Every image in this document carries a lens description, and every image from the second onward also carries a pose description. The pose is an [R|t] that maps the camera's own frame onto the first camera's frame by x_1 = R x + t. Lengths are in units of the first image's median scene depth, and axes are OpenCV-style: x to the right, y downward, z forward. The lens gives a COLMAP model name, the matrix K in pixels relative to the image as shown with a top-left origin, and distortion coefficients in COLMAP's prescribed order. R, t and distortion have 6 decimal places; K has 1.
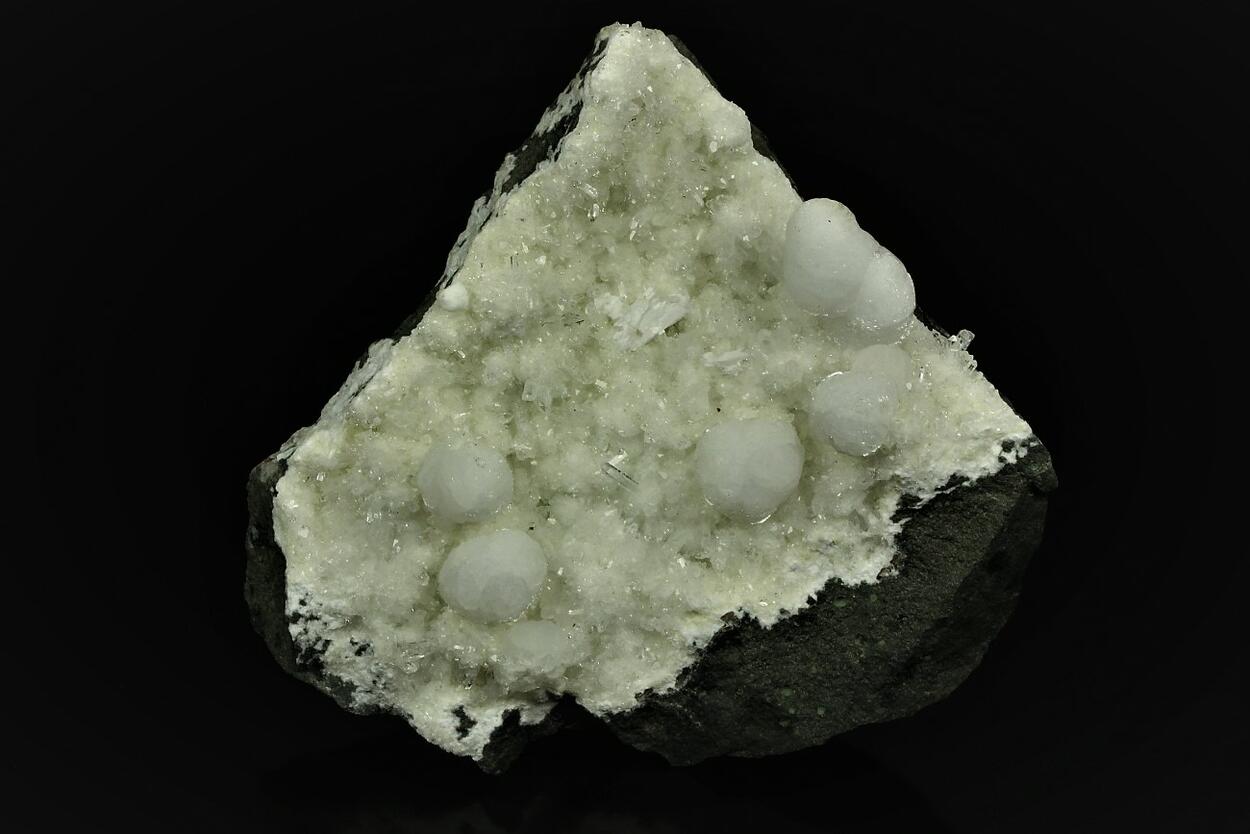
lens RADIAL K [[5200.6, 0, 625.0], [0, 5200.6, 417.0], [0, 0, 1]] dist [-0.034647, -5.550097]
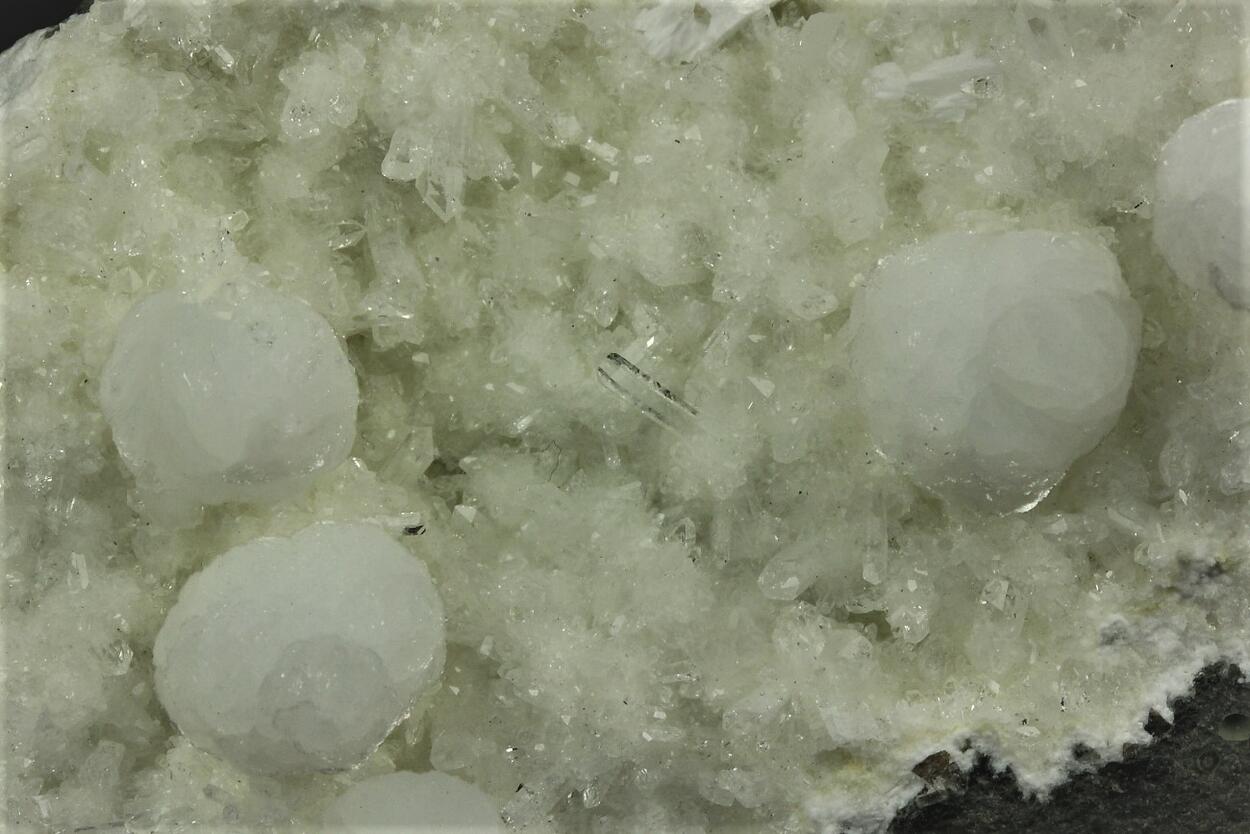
lens RADIAL K [[6601.5, 0, 625.0], [0, 6601.5, 417.0], [0, 0, 1]] dist [-0.174222, -11.688898]
pose [[0.999241, 0.006048, -0.038488, 0.015773], [-0.008575, 0.997794, -0.065831, 0.044624], [0.038005, 0.066111, 0.997088, 0.527621]]
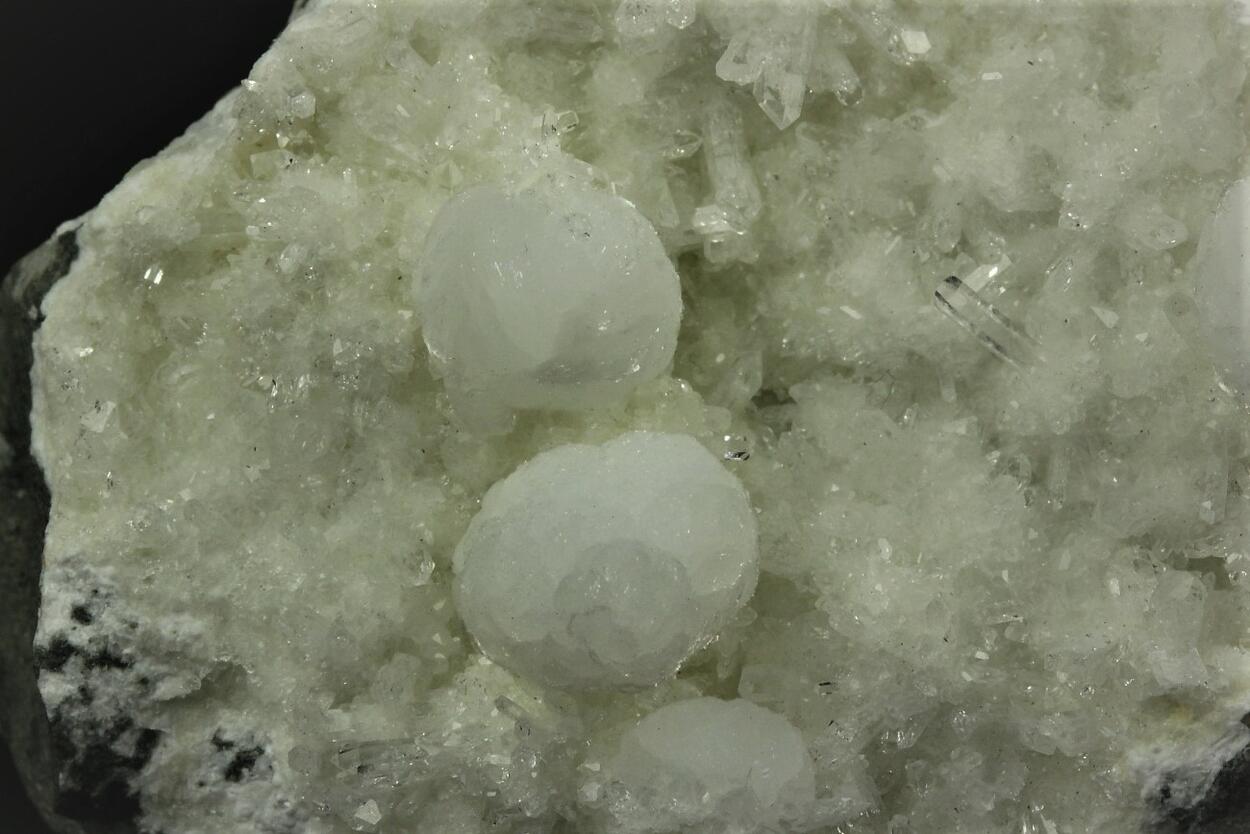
lens RADIAL K [[6601.5, 0, 625.0], [0, 6601.5, 417.0], [0, 0, 1]] dist [-0.174222, -11.688898]
pose [[0.989506, 0.046646, -0.136753, 0.036924], [-0.064667, 0.989343, -0.130456, 0.079022], [0.129210, 0.137930, 0.981978, 0.553522]]
